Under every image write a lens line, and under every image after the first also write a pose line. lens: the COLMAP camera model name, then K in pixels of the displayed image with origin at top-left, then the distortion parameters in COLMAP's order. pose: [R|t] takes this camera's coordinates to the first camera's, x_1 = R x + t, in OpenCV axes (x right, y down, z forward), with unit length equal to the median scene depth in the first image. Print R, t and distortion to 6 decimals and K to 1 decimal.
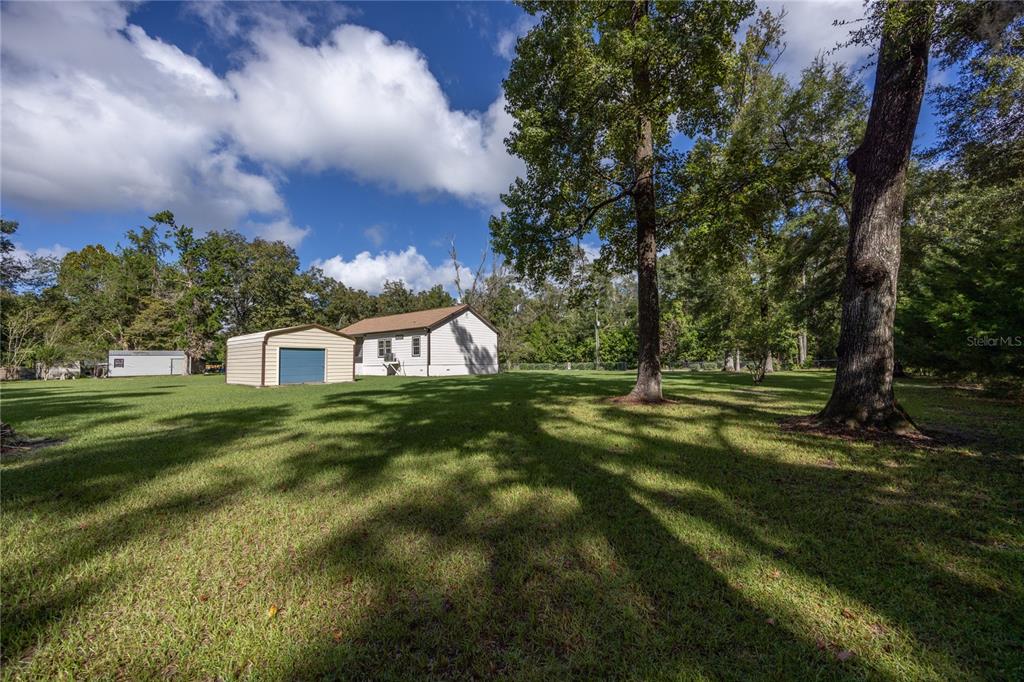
lens RADIAL K [[392.1, 0, 512.0], [0, 392.1, 341.0], [0, 0, 1]] dist [-0.001626, -0.000075]
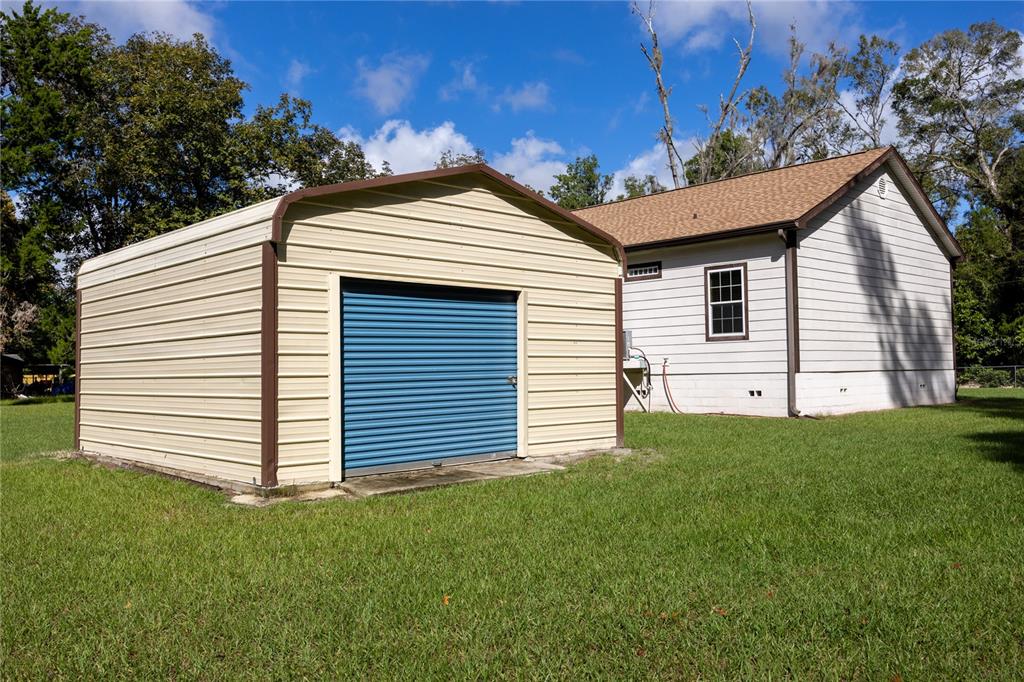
lens RADIAL K [[840.2, 0, 512.0], [0, 840.2, 341.0], [0, 0, 1]] dist [-0.039863, 0.001325]
pose [[0.990702, -0.009109, -0.135746, -0.314558], [0.012237, 0.999678, 0.022228, 0.026285], [0.135500, -0.023682, 0.990494, 0.422134]]
